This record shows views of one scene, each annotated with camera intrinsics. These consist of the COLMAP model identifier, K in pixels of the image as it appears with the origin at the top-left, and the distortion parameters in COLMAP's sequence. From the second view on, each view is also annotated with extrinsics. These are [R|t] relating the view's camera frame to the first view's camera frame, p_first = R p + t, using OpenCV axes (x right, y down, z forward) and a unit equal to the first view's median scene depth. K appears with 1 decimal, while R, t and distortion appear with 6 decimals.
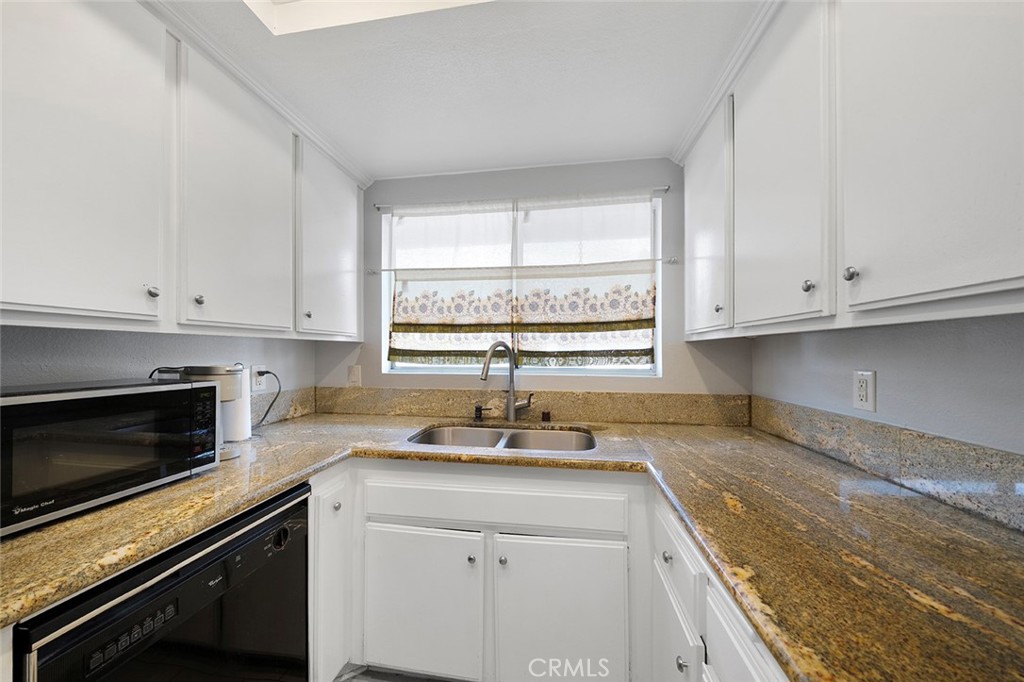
lens RADIAL K [[347.6, 0, 508.7], [0, 347.6, 355.3], [0, 0, 1]] dist [-0.000743, -0.000034]
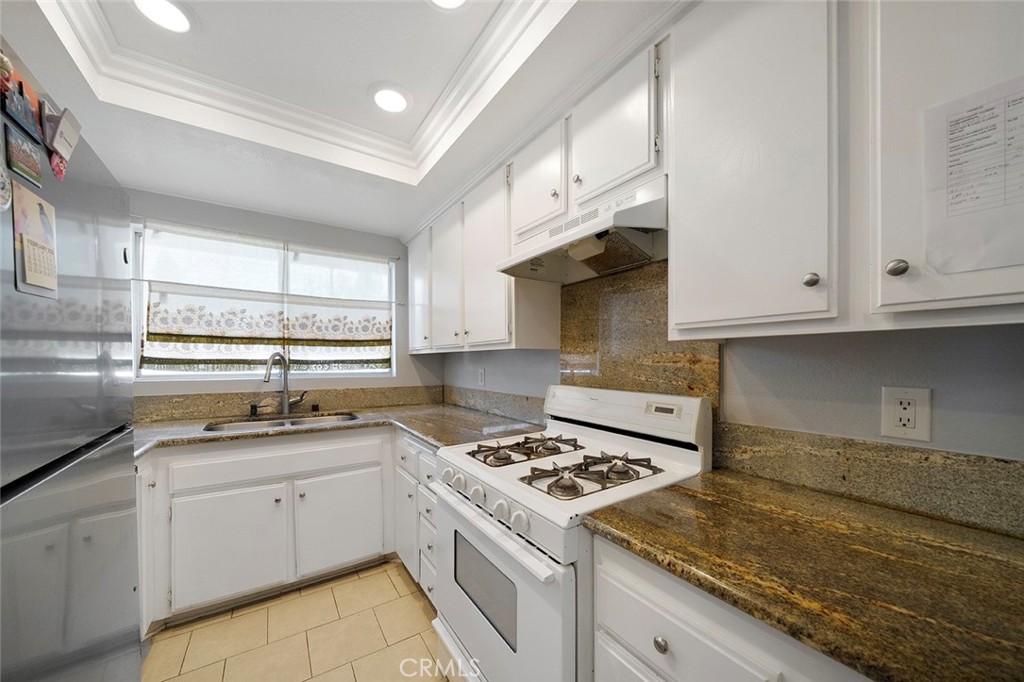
lens RADIAL K [[362.7, 0, 508.4], [0, 362.7, 364.3], [0, 0, 1]] dist [-0.000479, -0.000003]
pose [[0.737988, -0.005774, 0.674789, -0.285839], [0.005174, 0.999982, 0.002897, 0.004397], [-0.674794, 0.001353, 0.738005, -0.548455]]
